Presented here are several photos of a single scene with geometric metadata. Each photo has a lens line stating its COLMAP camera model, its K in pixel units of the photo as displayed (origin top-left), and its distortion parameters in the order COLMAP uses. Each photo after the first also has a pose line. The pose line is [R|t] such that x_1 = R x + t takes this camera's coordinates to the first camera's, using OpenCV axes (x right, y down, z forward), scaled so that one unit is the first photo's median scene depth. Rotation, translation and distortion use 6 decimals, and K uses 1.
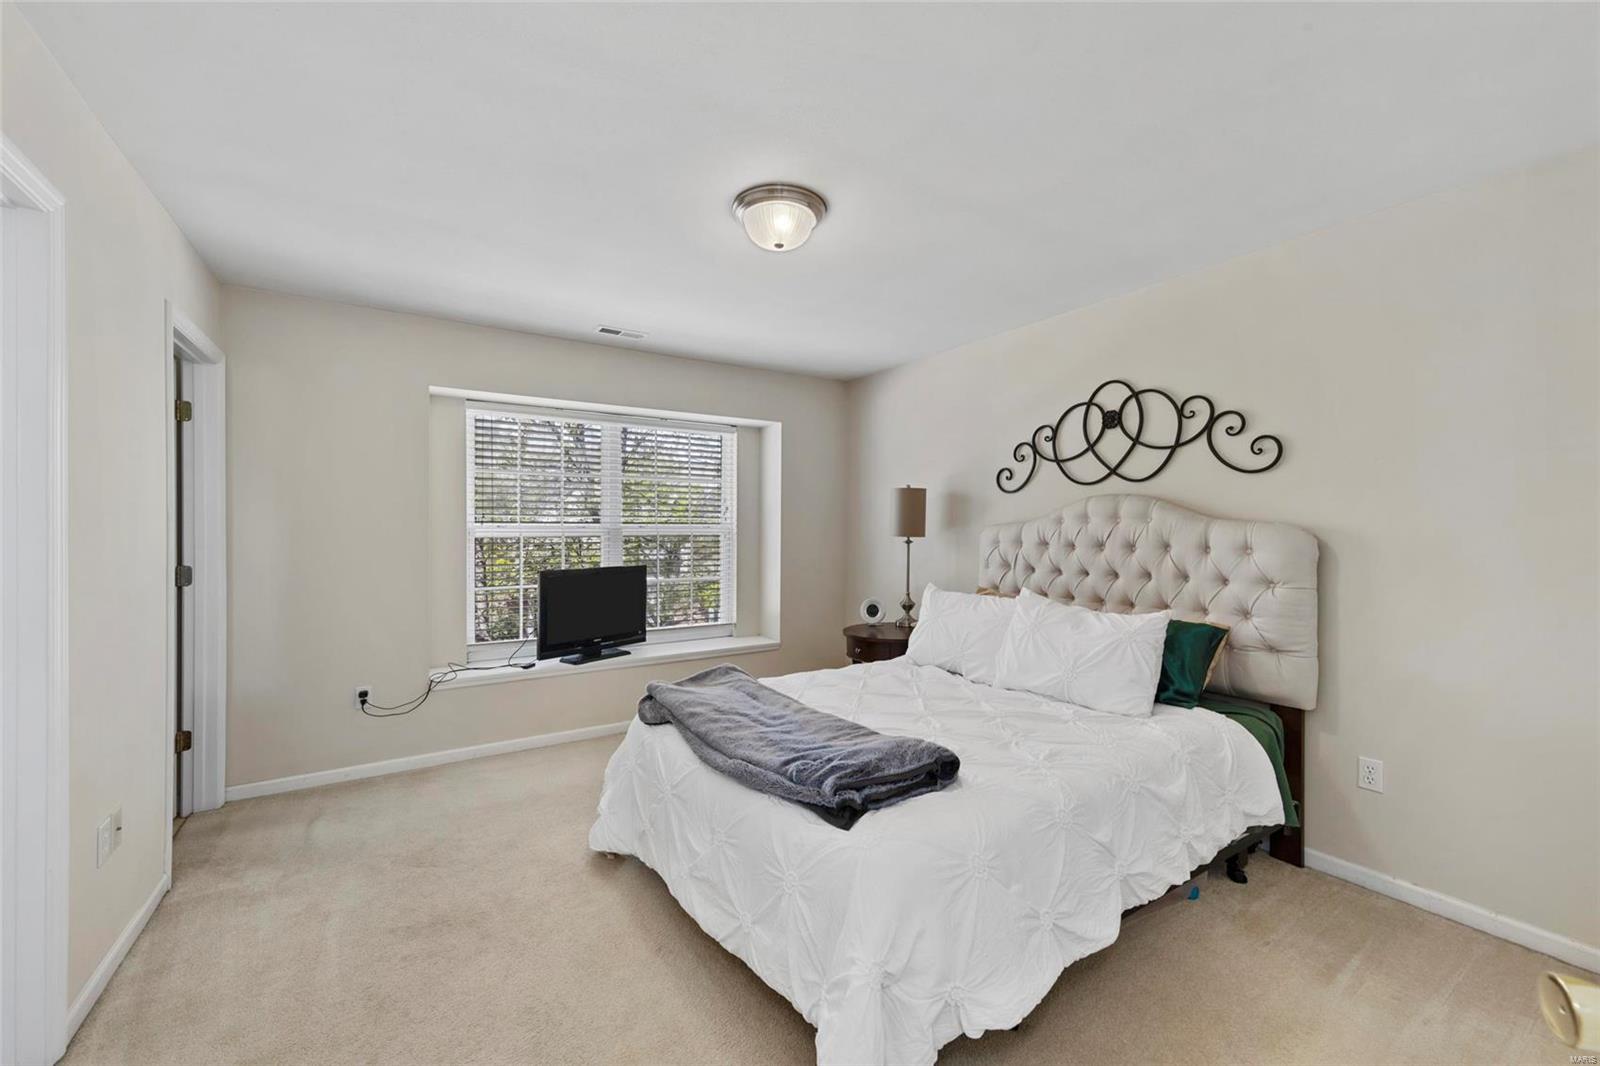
lens RADIAL K [[634.8, 0, 800.8], [0, 634.8, 529.1], [0, 0, 1]] dist [-0.000696, -0.000012]
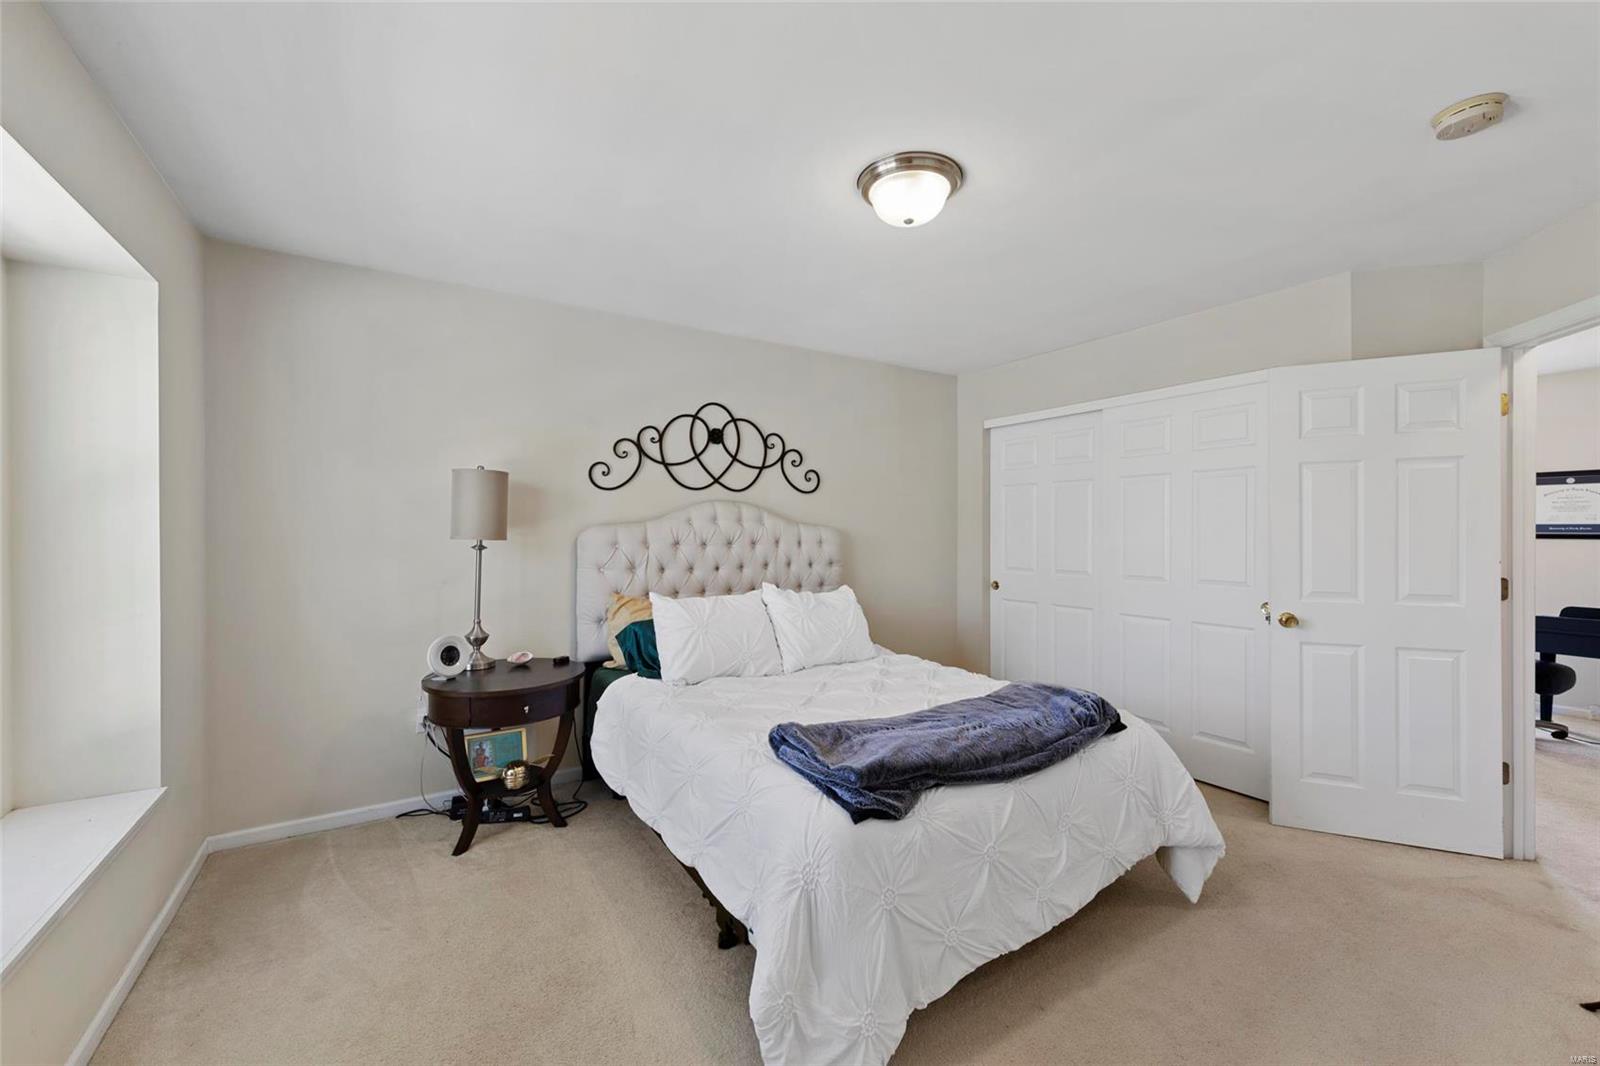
lens RADIAL K [[634.8, 0, 798.0], [0, 634.8, 529.8], [0, 0, 1]] dist [-0.000696, -0.000012]
pose [[0.016409, 0.001957, 0.999863, -0.681099], [0.000014, 0.999998, -0.001958, 0.002711], [-0.999865, 0.000046, 0.016409, 0.828923]]
